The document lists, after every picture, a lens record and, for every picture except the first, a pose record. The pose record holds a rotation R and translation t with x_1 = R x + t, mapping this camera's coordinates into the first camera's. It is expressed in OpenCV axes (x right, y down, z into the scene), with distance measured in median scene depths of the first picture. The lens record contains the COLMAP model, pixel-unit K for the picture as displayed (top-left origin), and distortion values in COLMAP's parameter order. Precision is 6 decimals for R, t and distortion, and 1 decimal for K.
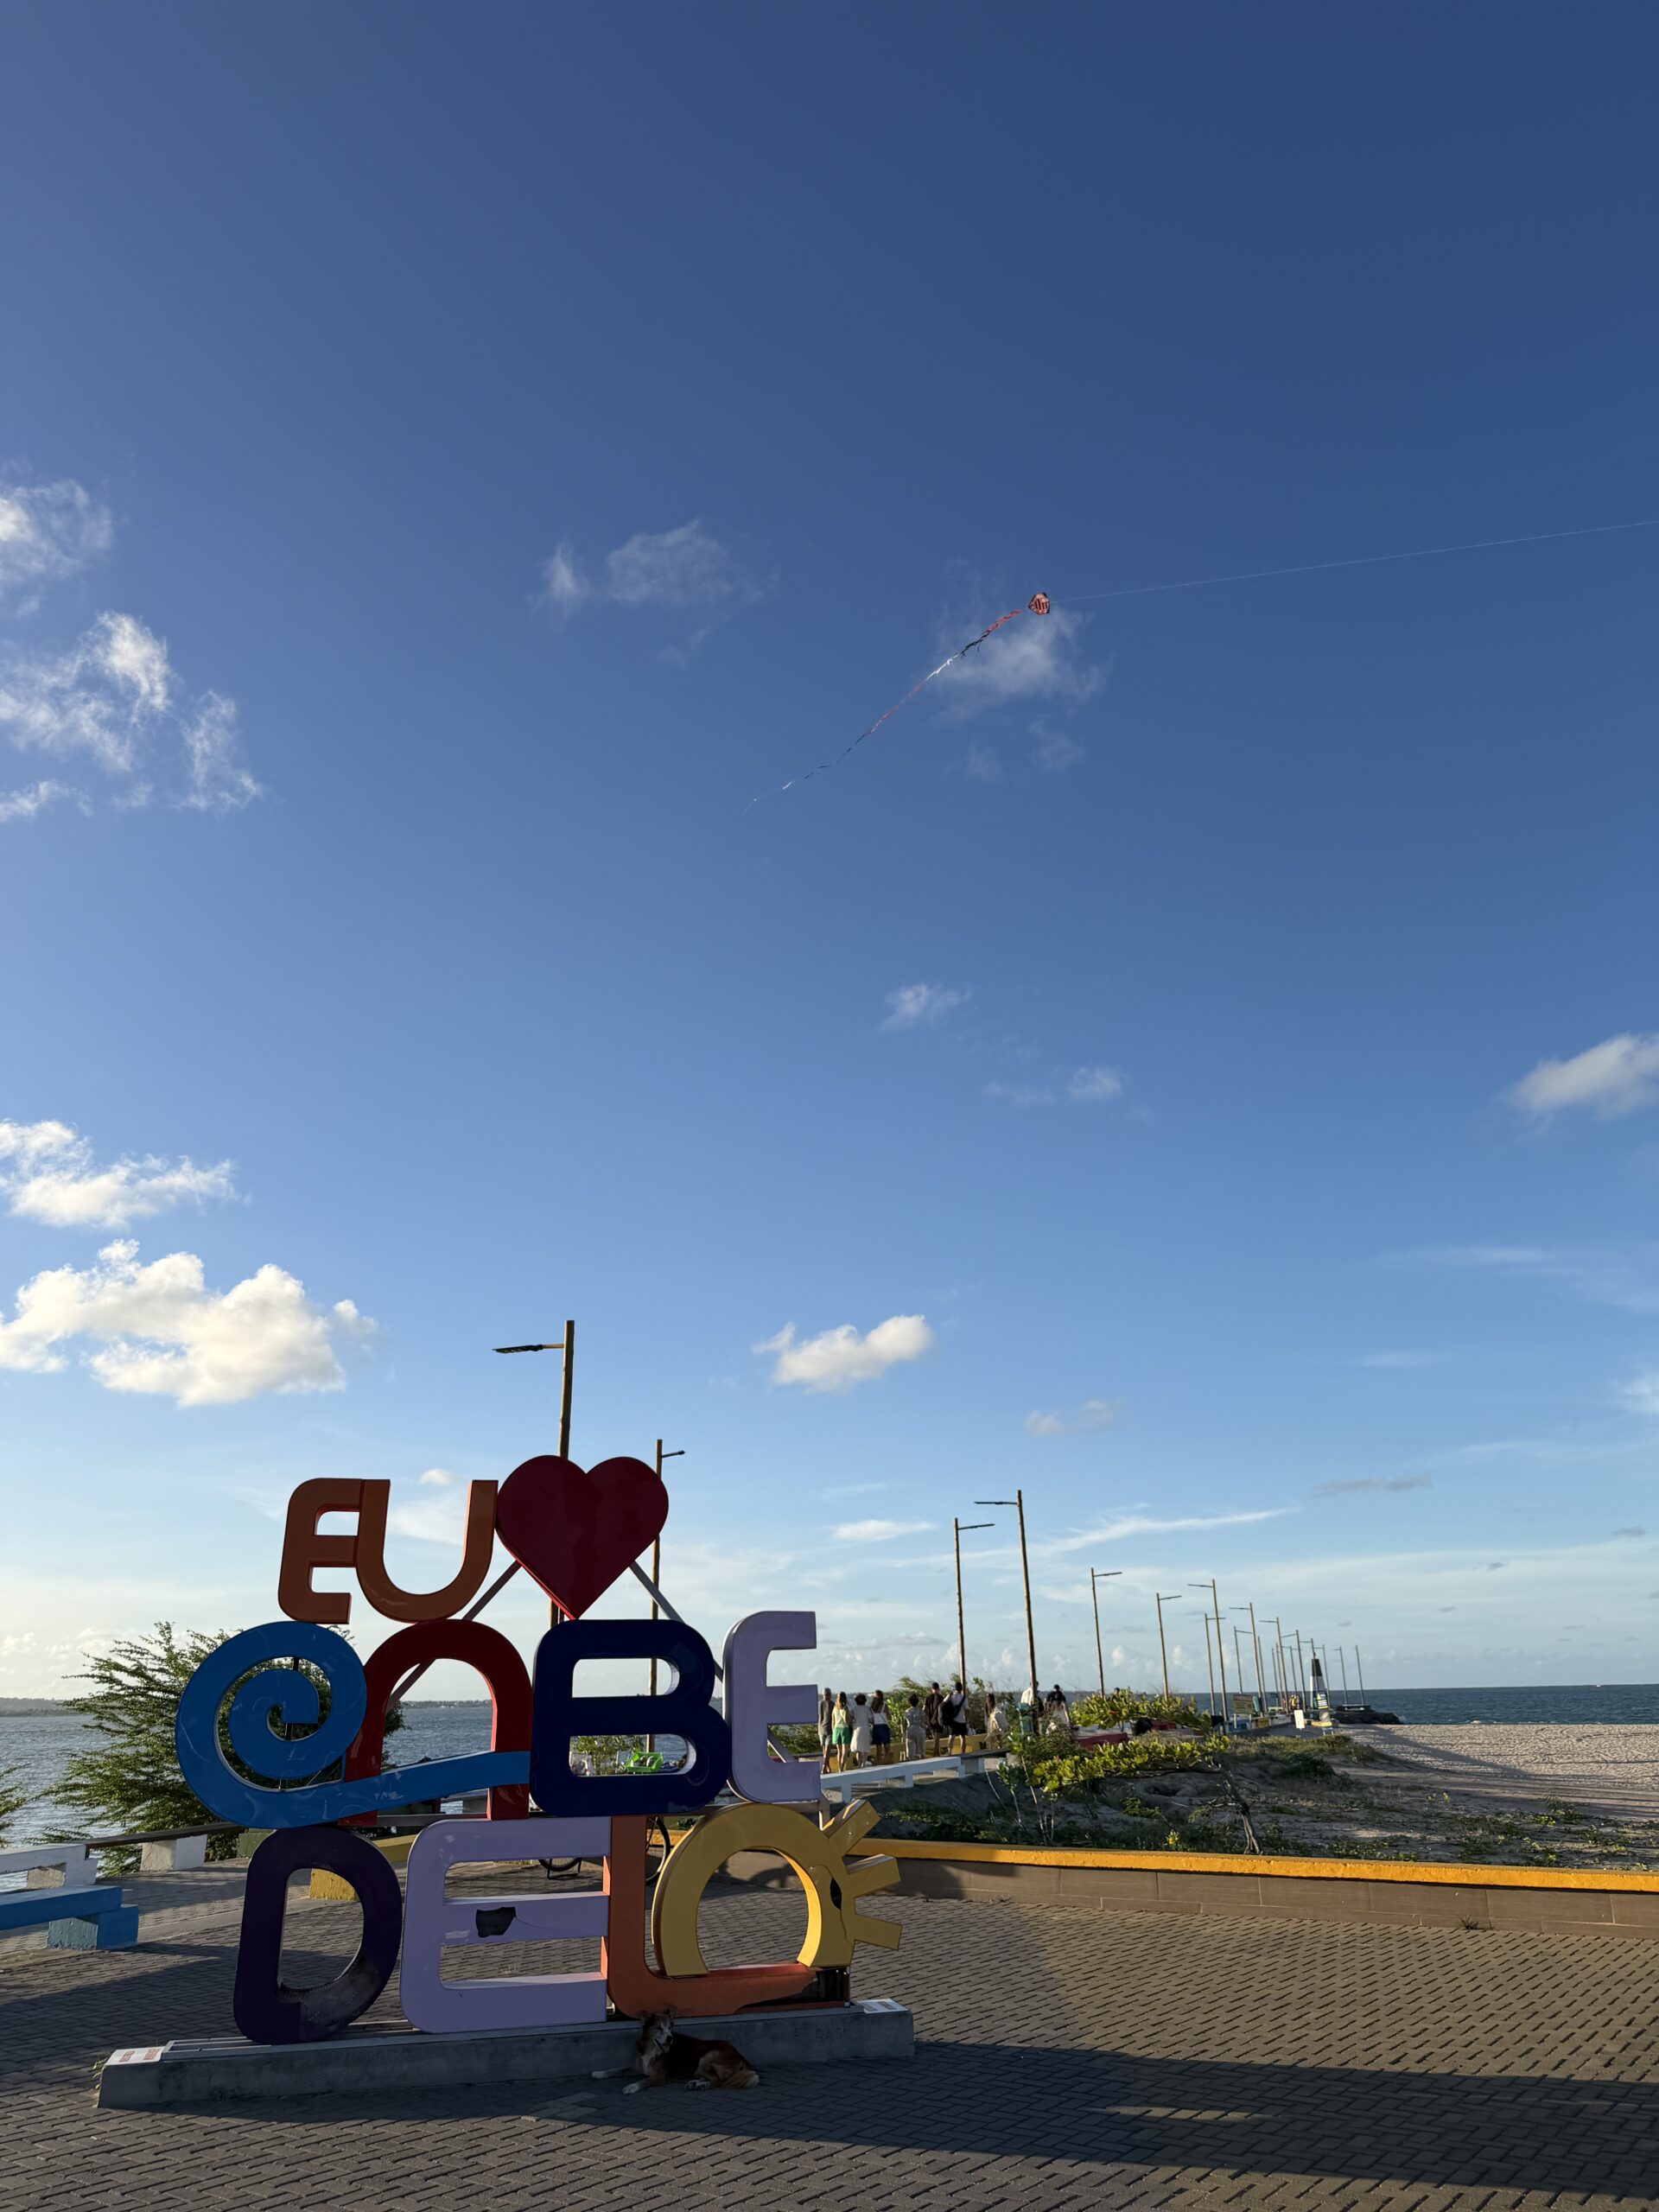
lens RADIAL K [[1585.0, 0, 881.4], [0, 1585.0, 1044.1], [0, 0, 1]] dist [-0.015515, -0.007110]
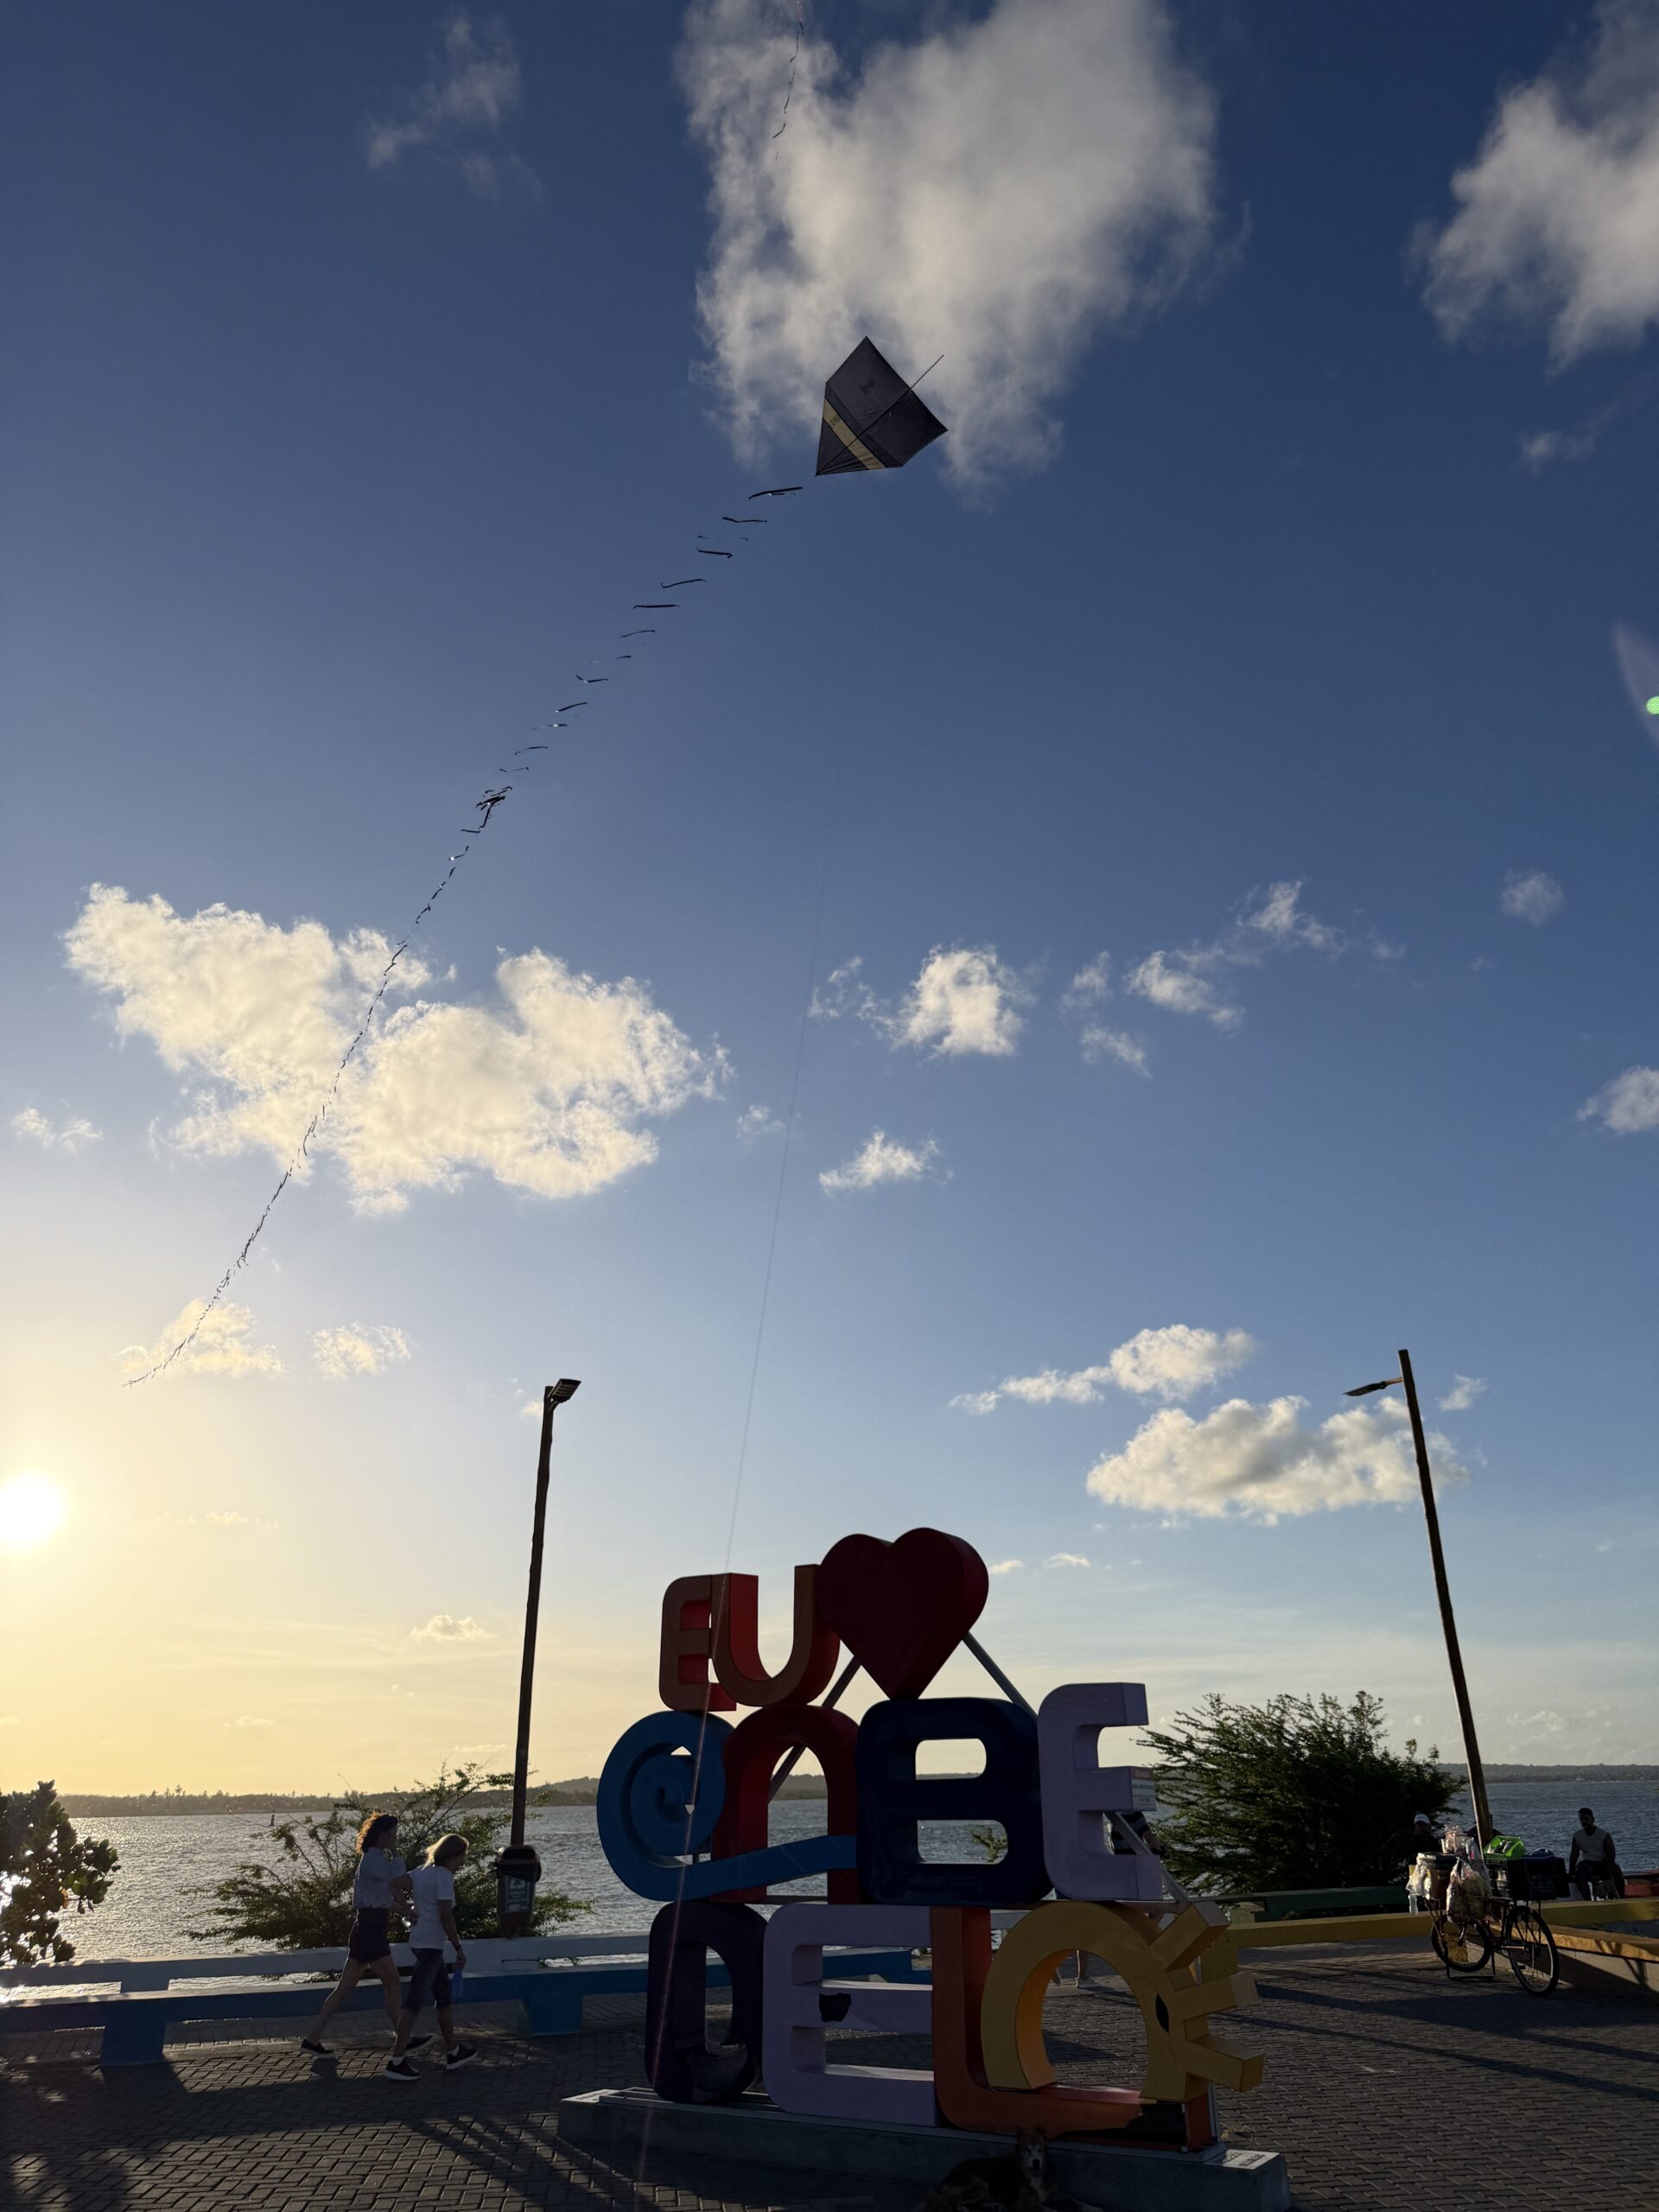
lens RADIAL K [[1533.1, 0, 861.6], [0, 1533.1, 1109.7], [0, 0, 1]] dist [0.052709, -0.061135]
pose [[0.673563, -0.288332, -0.680571, 0.555154], [0.286060, 0.950710, -0.119665, 0.119242], [0.681529, -0.114083, 0.722844, 0.321605]]
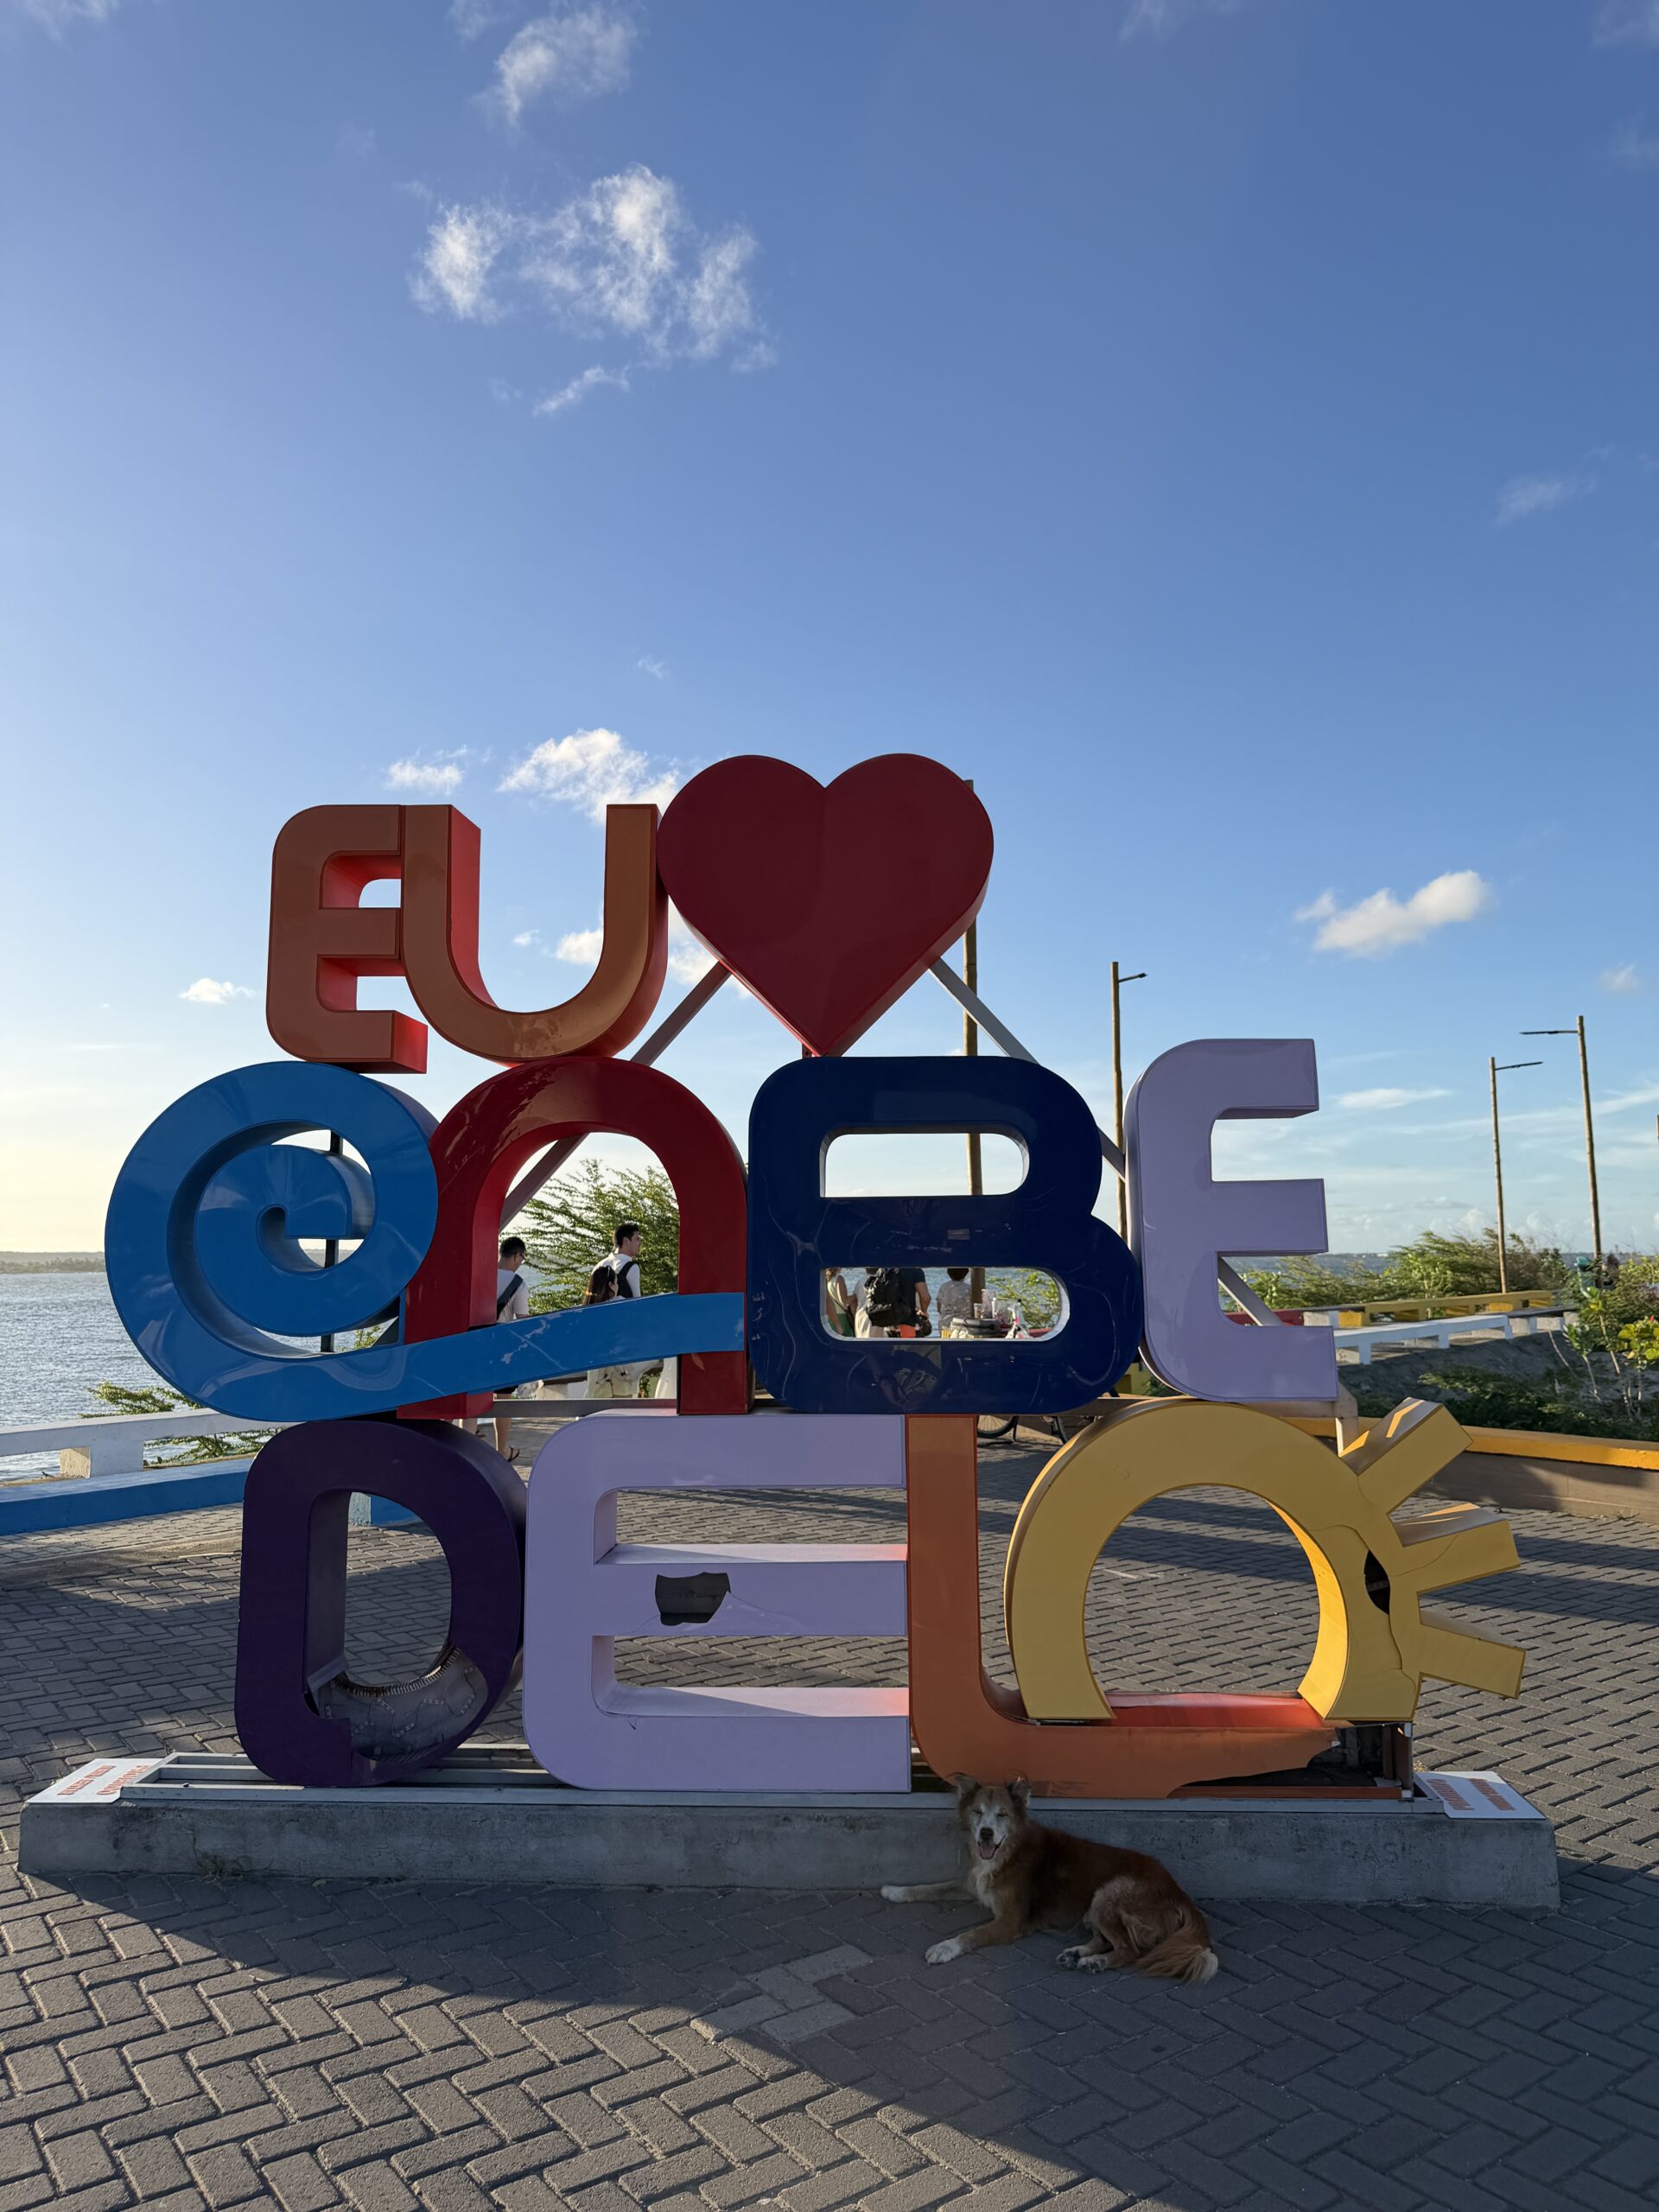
lens RADIAL K [[1599.2, 0, 829.8], [0, 1599.2, 1090.1], [0, 0, 1]] dist [0.018690, -0.007070]
pose [[0.943351, -0.018704, -0.331269, -0.020472], [0.113202, 0.956646, 0.268352, 0.234012], [0.311888, -0.290651, 0.904571, 0.527279]]
